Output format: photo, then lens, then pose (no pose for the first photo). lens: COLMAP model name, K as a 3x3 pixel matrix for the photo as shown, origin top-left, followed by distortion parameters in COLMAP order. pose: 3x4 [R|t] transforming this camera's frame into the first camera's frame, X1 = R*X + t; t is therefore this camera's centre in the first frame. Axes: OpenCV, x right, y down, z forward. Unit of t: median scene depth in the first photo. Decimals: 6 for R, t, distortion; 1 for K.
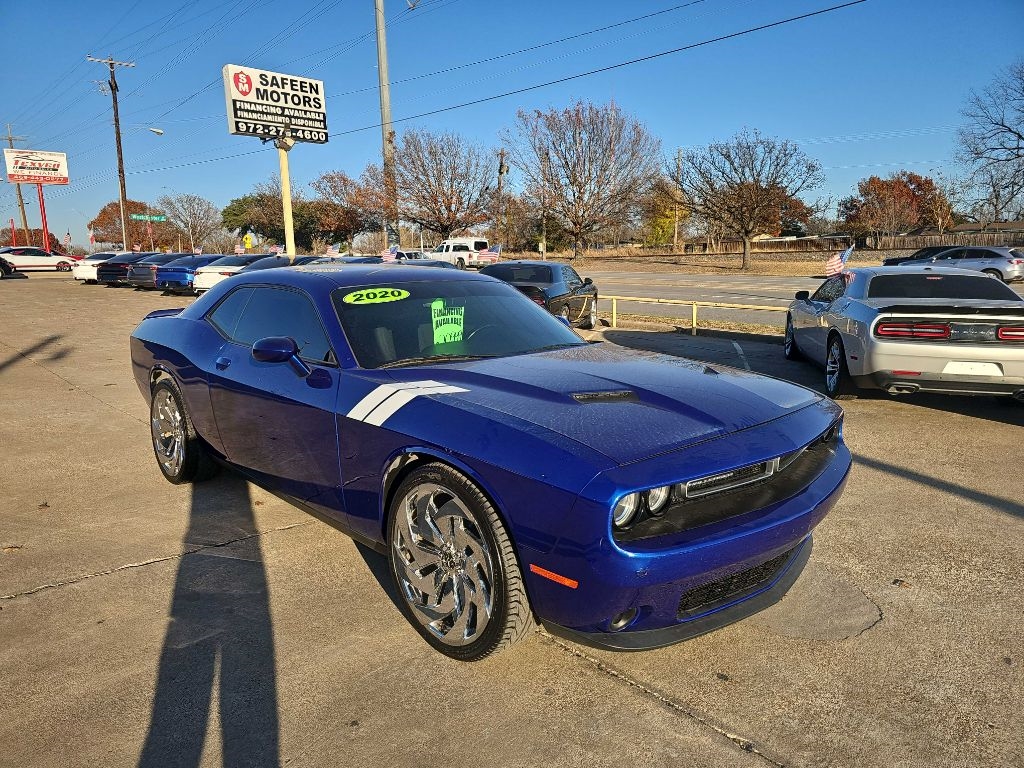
lens RADIAL K [[713.6, 0, 515.2], [0, 713.6, 372.1], [0, 0, 1]] dist [0.062868, -0.048540]
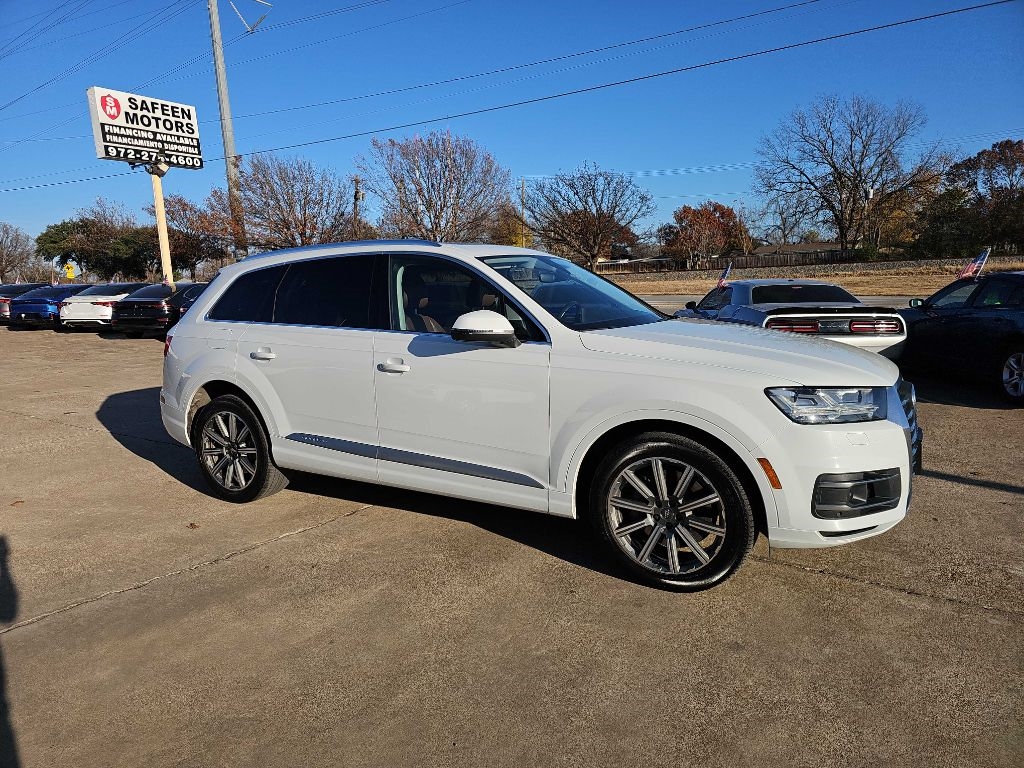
lens RADIAL K [[711.6, 0, 512.0], [0, 711.6, 384.0], [0, 0, 1]] dist [0.070089, -0.057650]
pose [[0.973137, -0.052360, 0.224194, -0.086911], [0.056315, 0.998349, -0.011278, 0.011076], [-0.223233, 0.023600, 0.974479, -0.051968]]
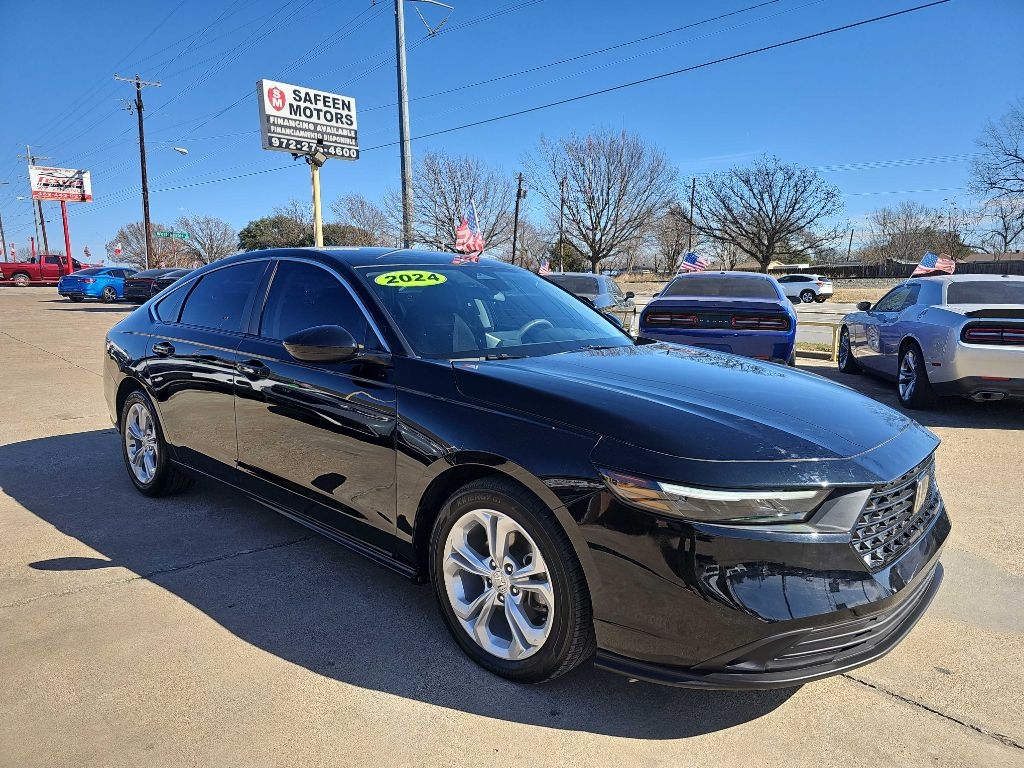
lens RADIAL K [[706.5, 0, 516.9], [0, 706.5, 386.2], [0, 0, 1]] dist [0.065930, -0.050901]
pose [[0.999927, 0.012100, 0.000185, -0.036788], [-0.012094, 0.999739, -0.019377, 0.013746], [-0.000420, 0.019373, 0.999812, 0.014171]]
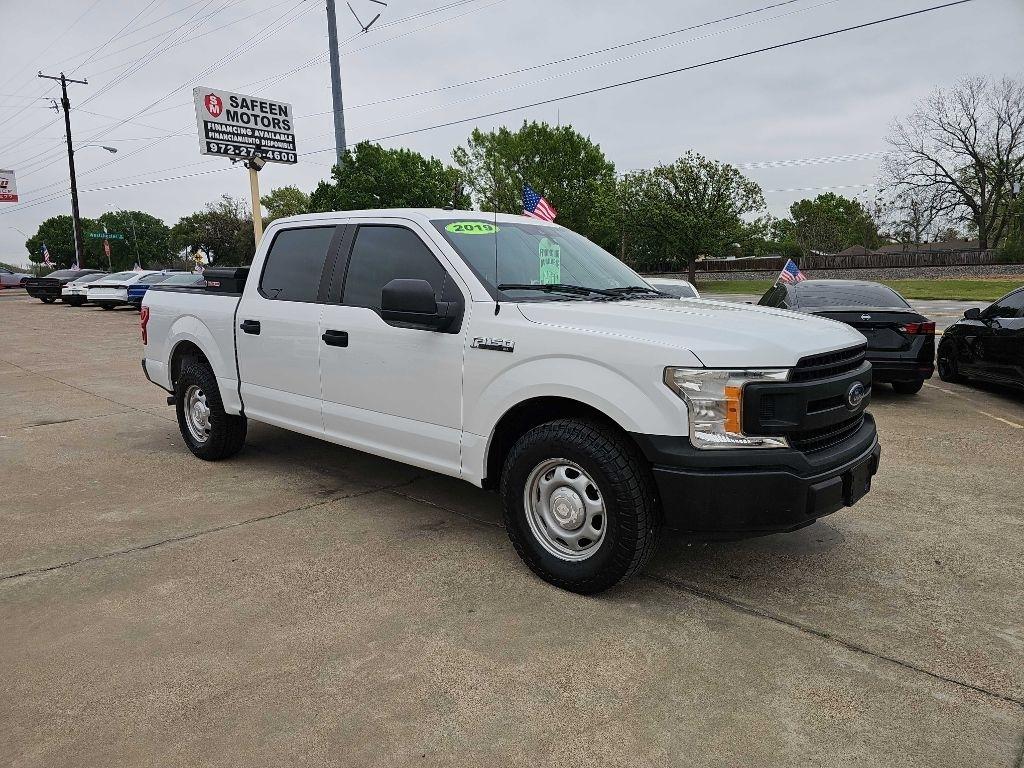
lens RADIAL K [[711.6, 0, 512.0], [0, 711.6, 384.0], [0, 0, 1]] dist [0.070089, -0.057650]
pose [[0.997293, -0.011744, 0.072584, -0.032456], [0.012512, 0.999870, -0.010126, 0.010956], [-0.072455, 0.011007, 0.997311, -0.044747]]
